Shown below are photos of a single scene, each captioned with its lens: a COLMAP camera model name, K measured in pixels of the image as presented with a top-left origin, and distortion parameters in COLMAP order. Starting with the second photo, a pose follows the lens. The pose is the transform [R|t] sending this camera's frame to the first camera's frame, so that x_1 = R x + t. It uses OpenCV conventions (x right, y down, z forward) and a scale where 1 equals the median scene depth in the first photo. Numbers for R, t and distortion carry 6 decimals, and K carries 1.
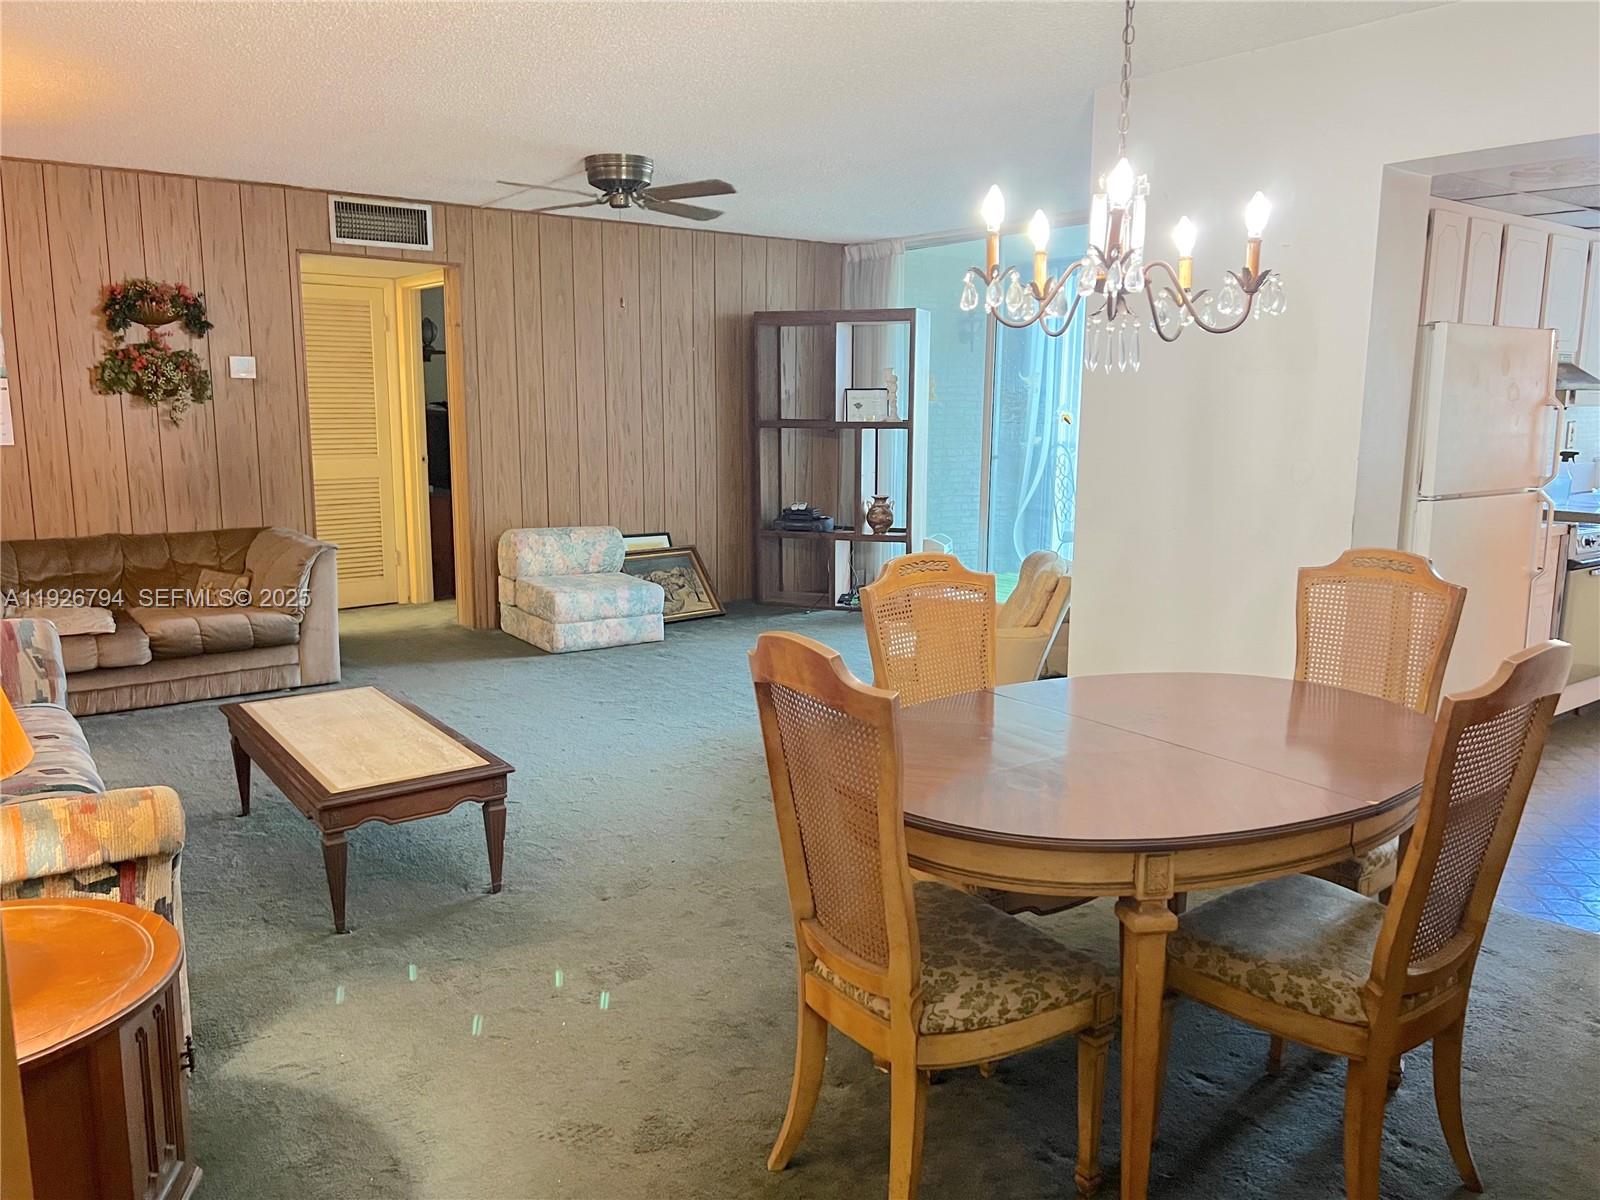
lens RADIAL K [[1217.1, 0, 800.0], [0, 1217.1, 600.0], [0, 0, 1]] dist [0.054195, -0.077869]
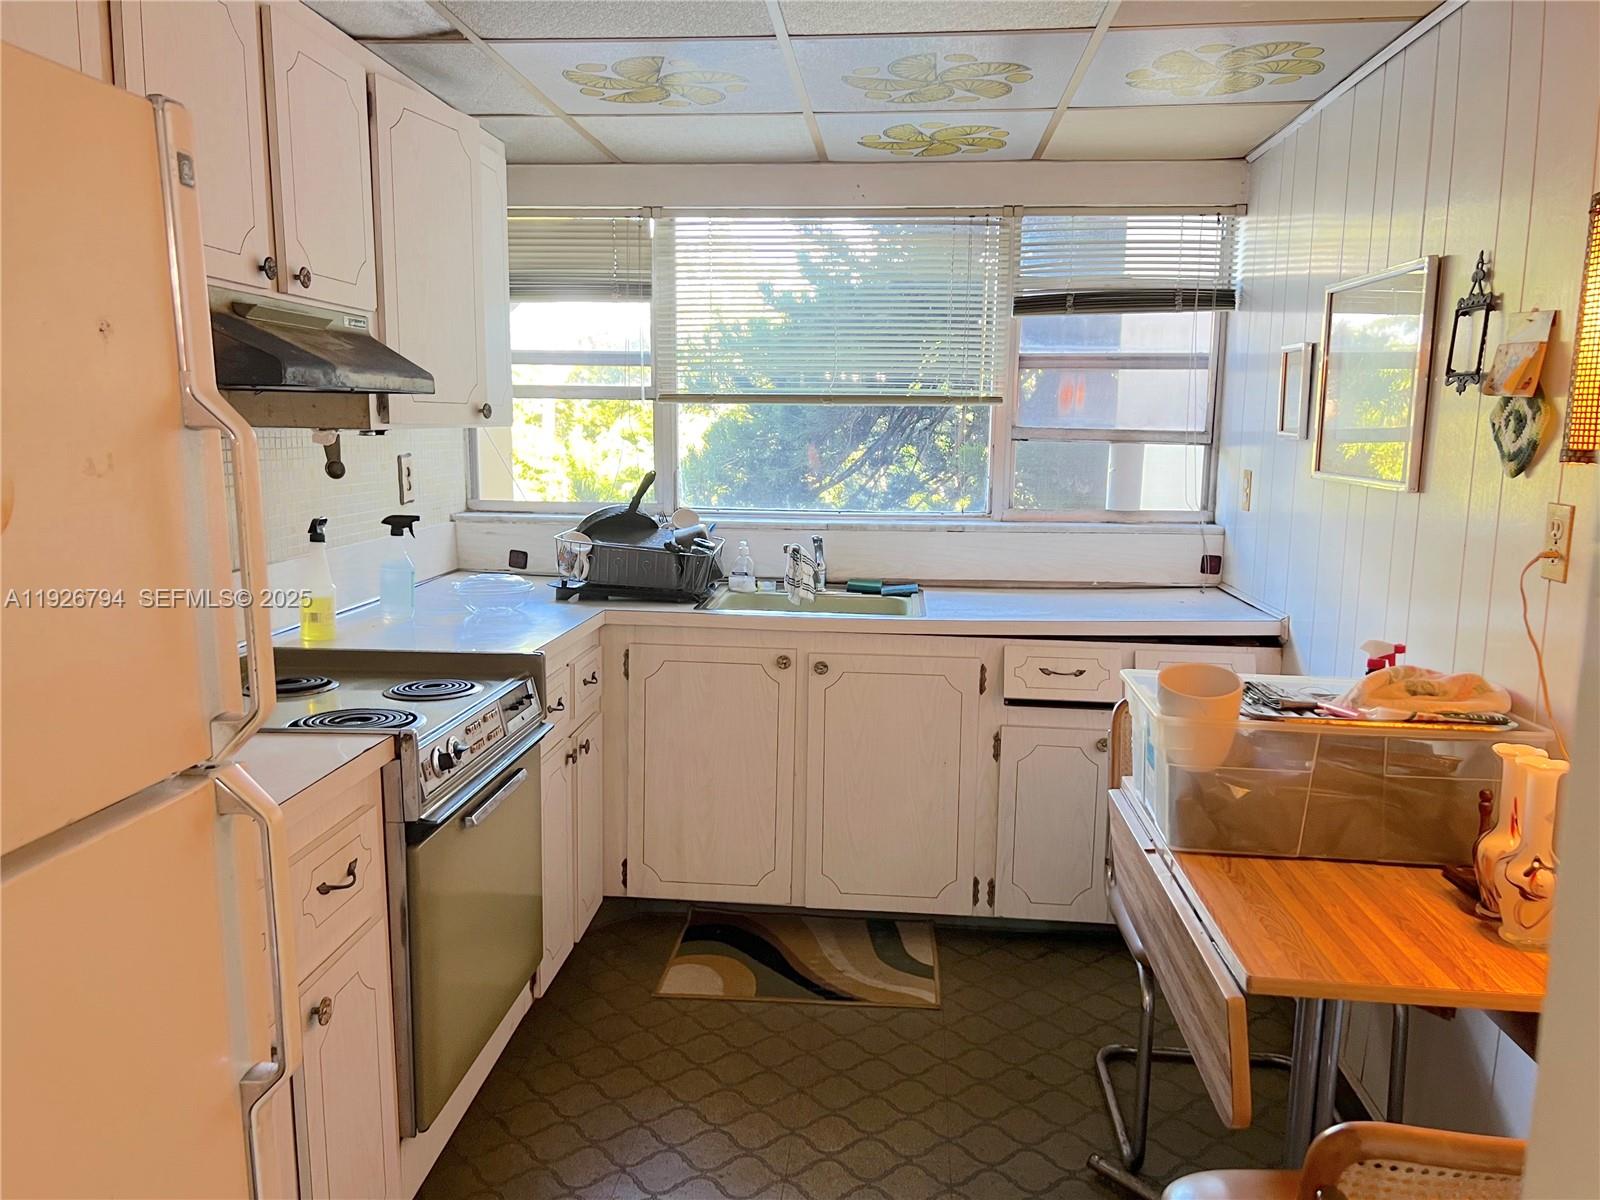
lens RADIAL K [[1217.1, 0, 800.0], [0, 1217.1, 600.0], [0, 0, 1]] dist [0.054195, -0.077869]
pose [[0.678877, -0.114752, 0.725229, 0.394172], [0.116421, 0.992040, 0.047988, -0.097553], [-0.724963, 0.051854, 0.686833, 0.575493]]
